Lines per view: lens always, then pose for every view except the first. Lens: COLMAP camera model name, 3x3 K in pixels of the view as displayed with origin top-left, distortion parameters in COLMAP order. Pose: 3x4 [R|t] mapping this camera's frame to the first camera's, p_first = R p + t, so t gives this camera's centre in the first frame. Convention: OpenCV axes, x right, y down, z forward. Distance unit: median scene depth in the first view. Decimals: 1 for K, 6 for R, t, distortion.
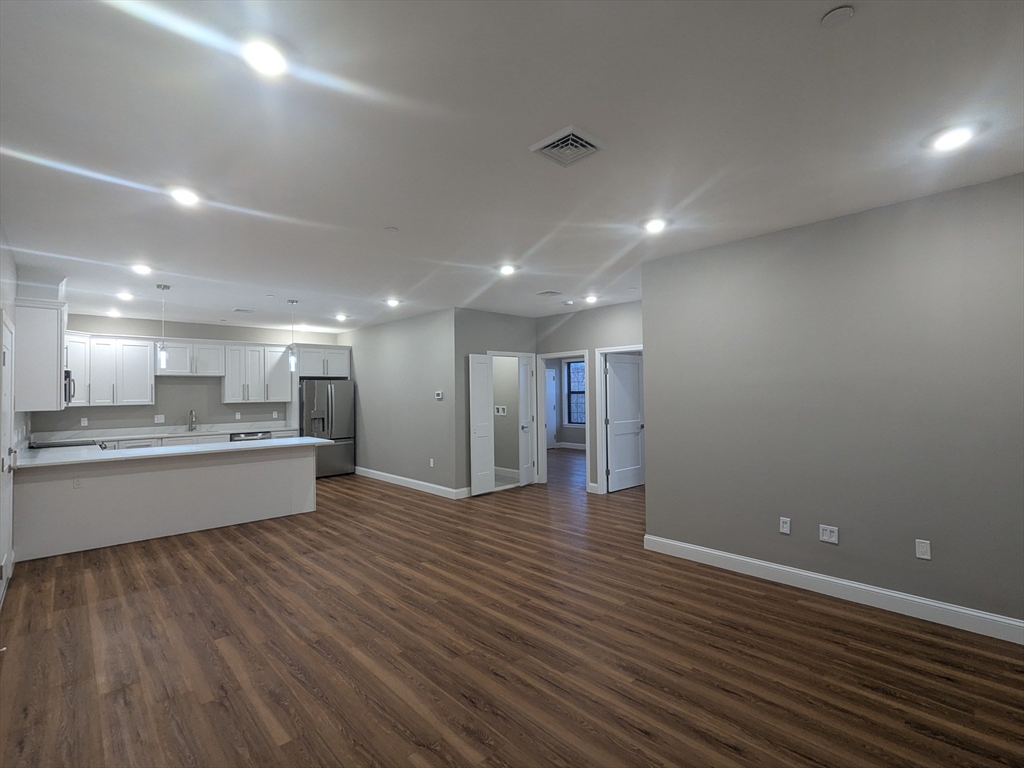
lens RADIAL K [[483.2, 0, 511.1], [0, 483.2, 387.2], [0, 0, 1]] dist [0.000251, 0.000666]
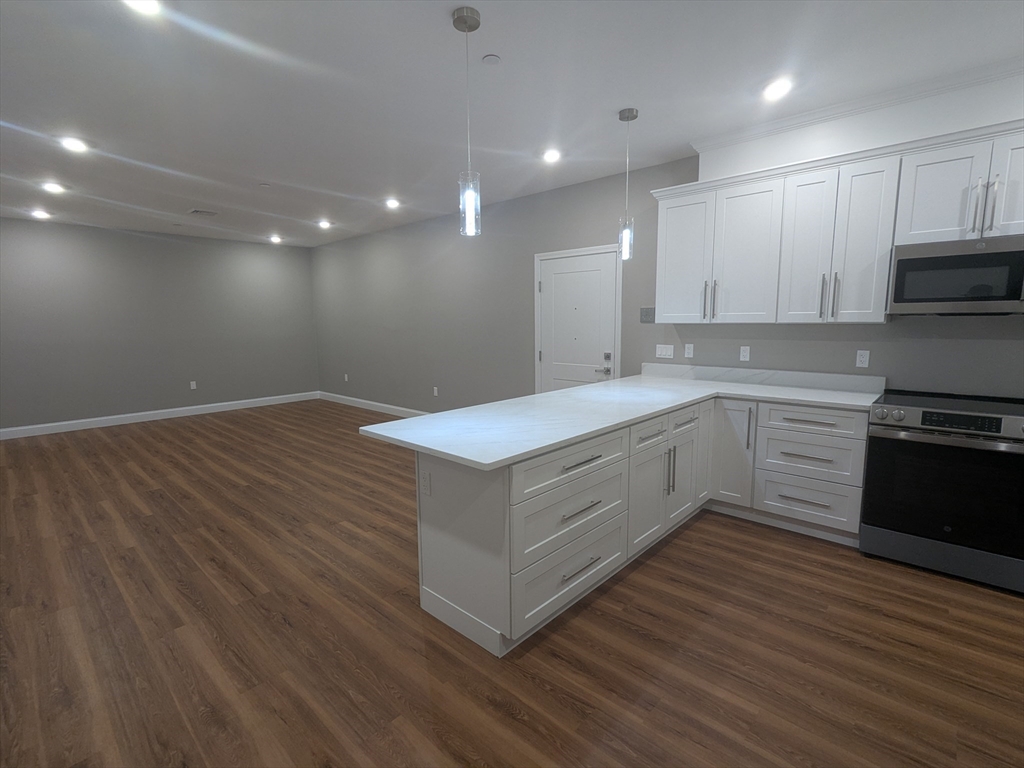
lens RADIAL K [[483.2, 0, 508.1], [0, 483.2, 379.1], [0, 0, 1]] dist [0.000251, 0.000666]
pose [[-0.997290, 0.033395, -0.065550, -0.606275], [0.025800, 0.993206, 0.113473, 0.041434], [0.068894, 0.111474, -0.991376, 1.824588]]
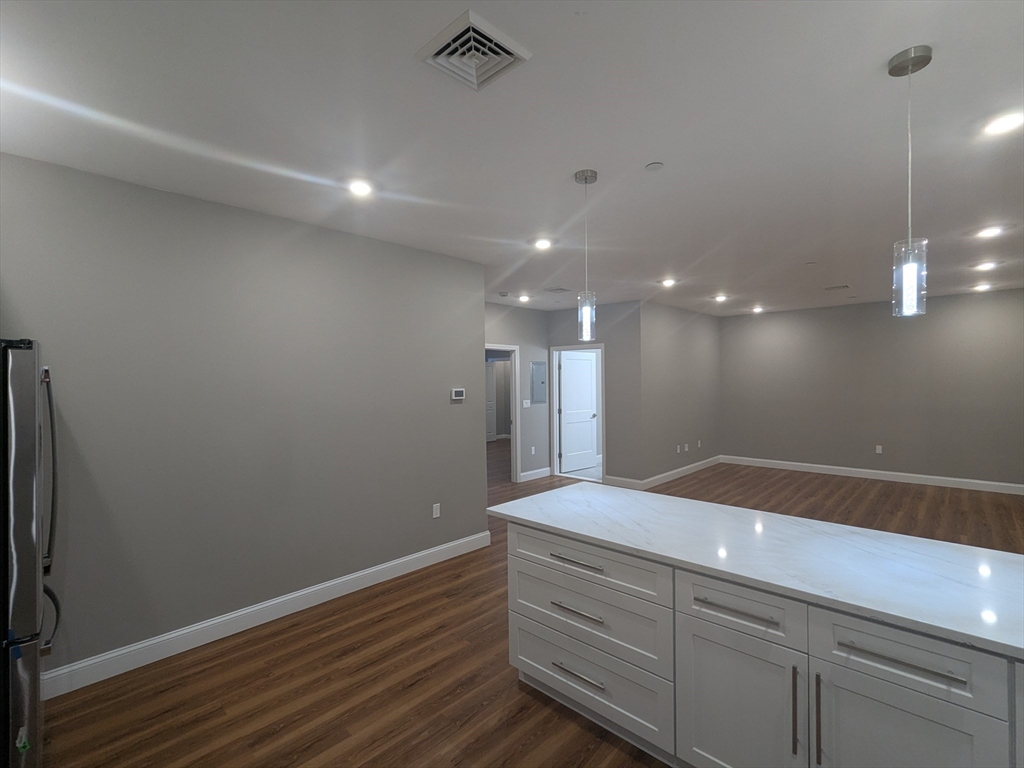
lens RADIAL K [[483.2, 0, 513.4], [0, 483.2, 384.5], [0, 0, 1]] dist [0.000251, 0.000666]
pose [[-0.065744, 0.001579, 0.997835, -1.166255], [-0.000753, 0.999998, -0.001632, 0.008218], [-0.997836, -0.000859, -0.065743, 1.461748]]
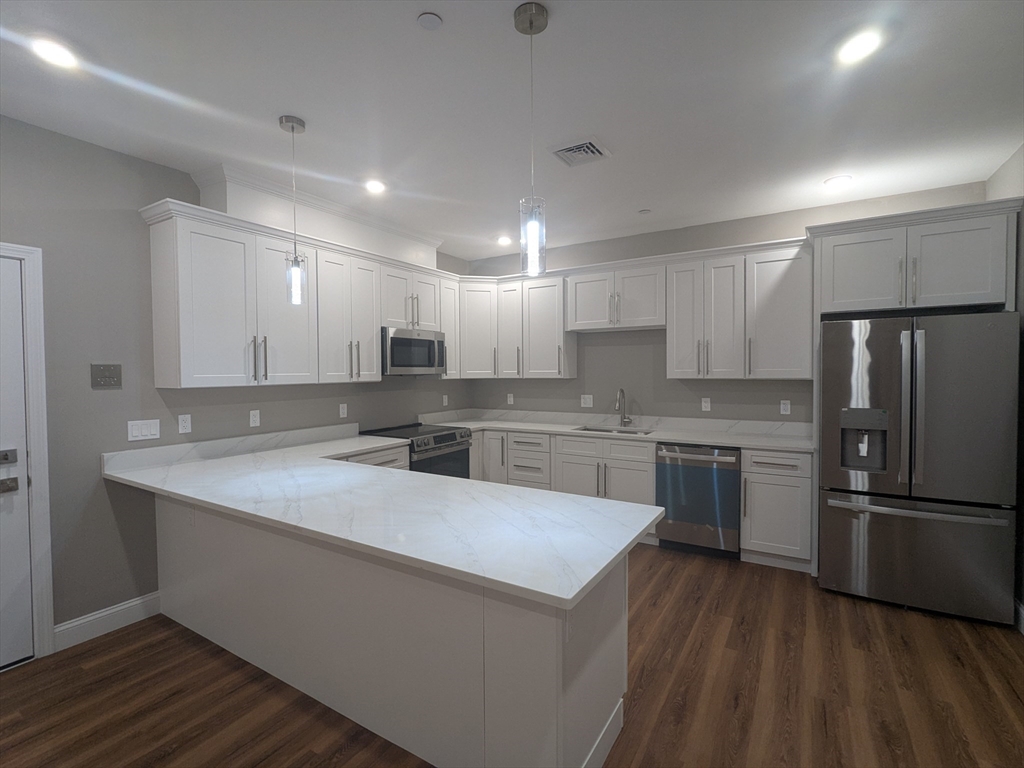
lens RADIAL K [[483.2, 0, 513.5], [0, 483.2, 383.0], [0, 0, 1]] dist [0.000251, 0.000666]
pose [[0.269603, 0.038275, -0.962211, -0.249508], [0.015473, 0.998909, 0.044070, 0.021575], [0.962847, -0.026769, 0.268717, 1.221481]]
